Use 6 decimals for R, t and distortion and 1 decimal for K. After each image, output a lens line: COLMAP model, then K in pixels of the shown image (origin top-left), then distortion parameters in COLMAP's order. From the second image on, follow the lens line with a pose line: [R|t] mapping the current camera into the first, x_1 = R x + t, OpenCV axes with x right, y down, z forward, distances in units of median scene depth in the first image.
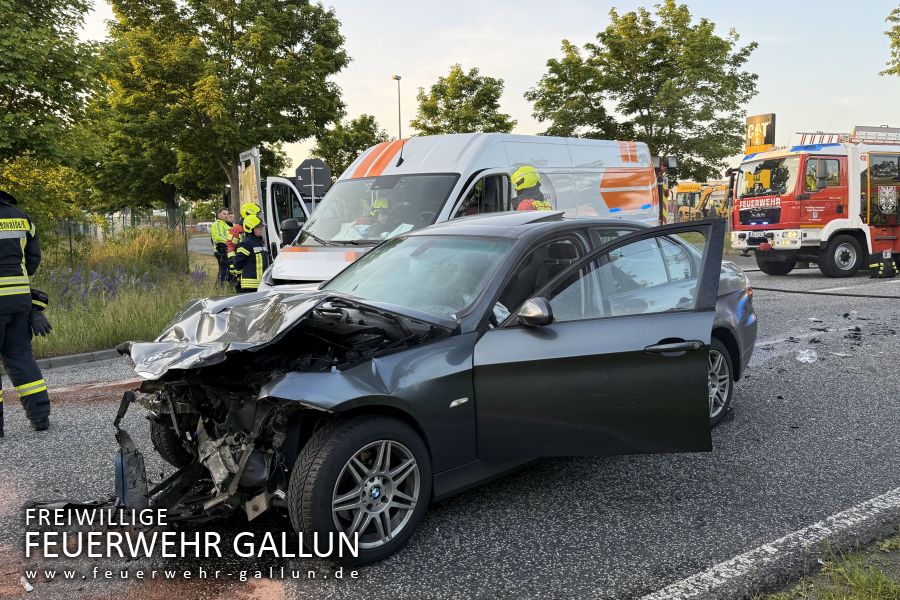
lens RADIAL K [[776.0, 0, 465.4], [0, 776.0, 300.3], [0, 0, 1]] dist [0.082284, -0.140367]
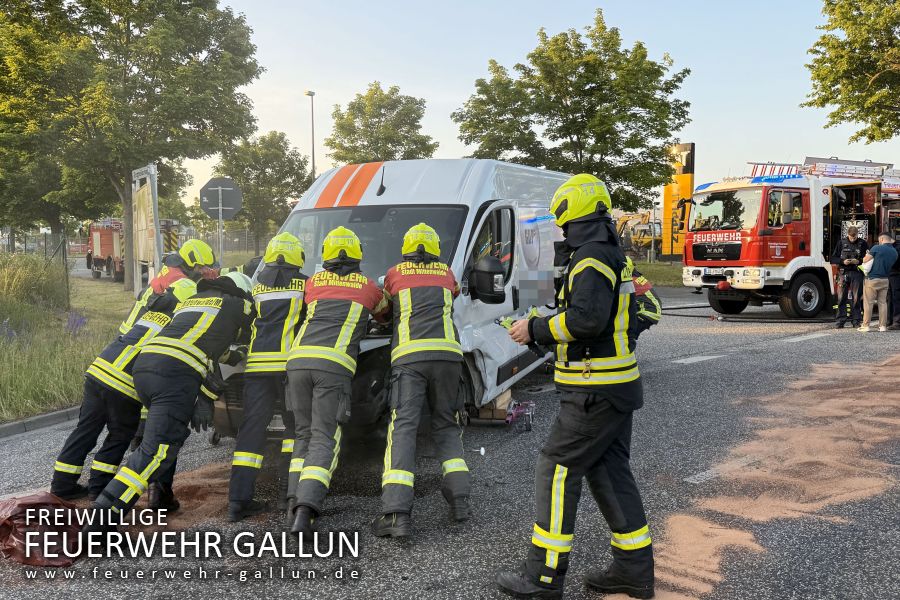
lens RADIAL K [[762.0, 0, 450.0], [0, 762.0, 300.0], [0, 0, 1]] dist [0.108777, -0.201293]
pose [[0.994368, 0.005959, 0.105816, -0.022611], [-0.003314, 0.999678, -0.025158, -0.017869], [-0.105932, 0.024665, 0.994067, 0.088007]]
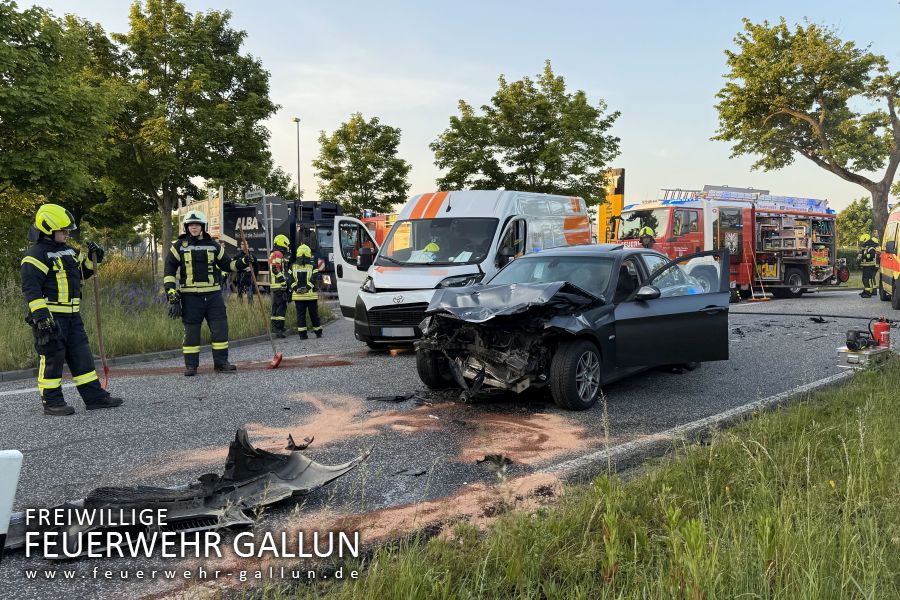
lens RADIAL K [[776.6, 0, 450.0], [0, 776.6, 300.0], [0, 0, 1]] dist [0.170773, -0.400687]
pose [[0.981785, 0.009872, 0.189740, -0.112964], [-0.001104, 0.998929, -0.046264, 0.018092], [-0.189994, 0.045211, 0.980744, -0.128865]]
